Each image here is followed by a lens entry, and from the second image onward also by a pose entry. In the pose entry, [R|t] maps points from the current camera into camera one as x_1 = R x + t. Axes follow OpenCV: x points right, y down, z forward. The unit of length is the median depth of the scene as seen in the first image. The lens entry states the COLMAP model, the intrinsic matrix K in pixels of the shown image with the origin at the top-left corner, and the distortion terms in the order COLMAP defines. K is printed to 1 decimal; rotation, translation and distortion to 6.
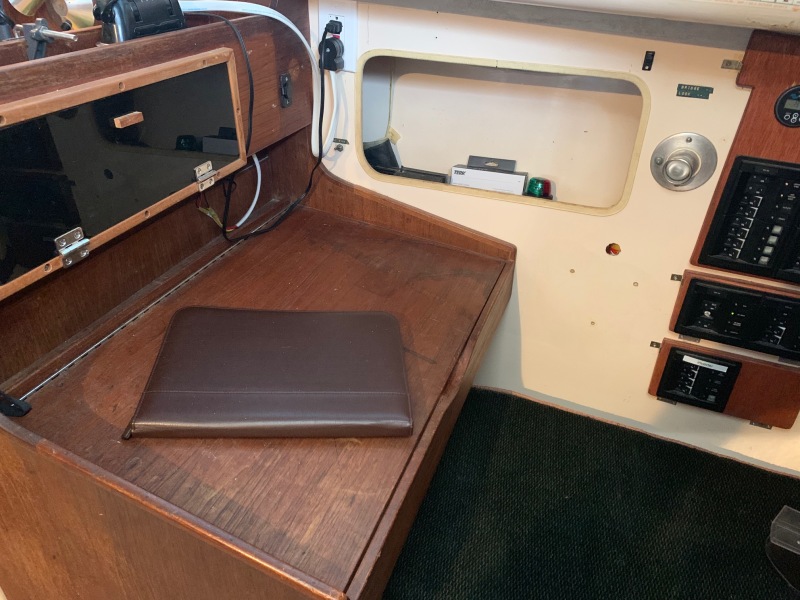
lens RADIAL K [[627.1, 0, 405.4], [0, 627.1, 304.1], [0, 0, 1]] dist [-0.009211, 0.043991]
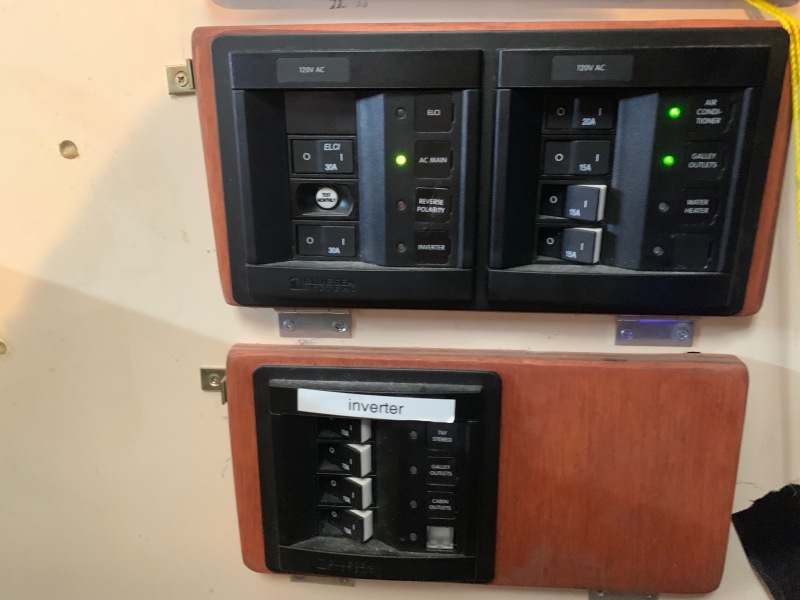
lens RADIAL K [[627.1, 0, 405.4], [0, 627.1, 304.1], [0, 0, 1]] dist [-0.009211, 0.043991]
pose [[0.960094, -0.122495, 0.251424, 0.426388], [0.186946, 0.949718, -0.251172, 0.121588], [-0.208014, 0.288152, 0.934718, 0.738652]]
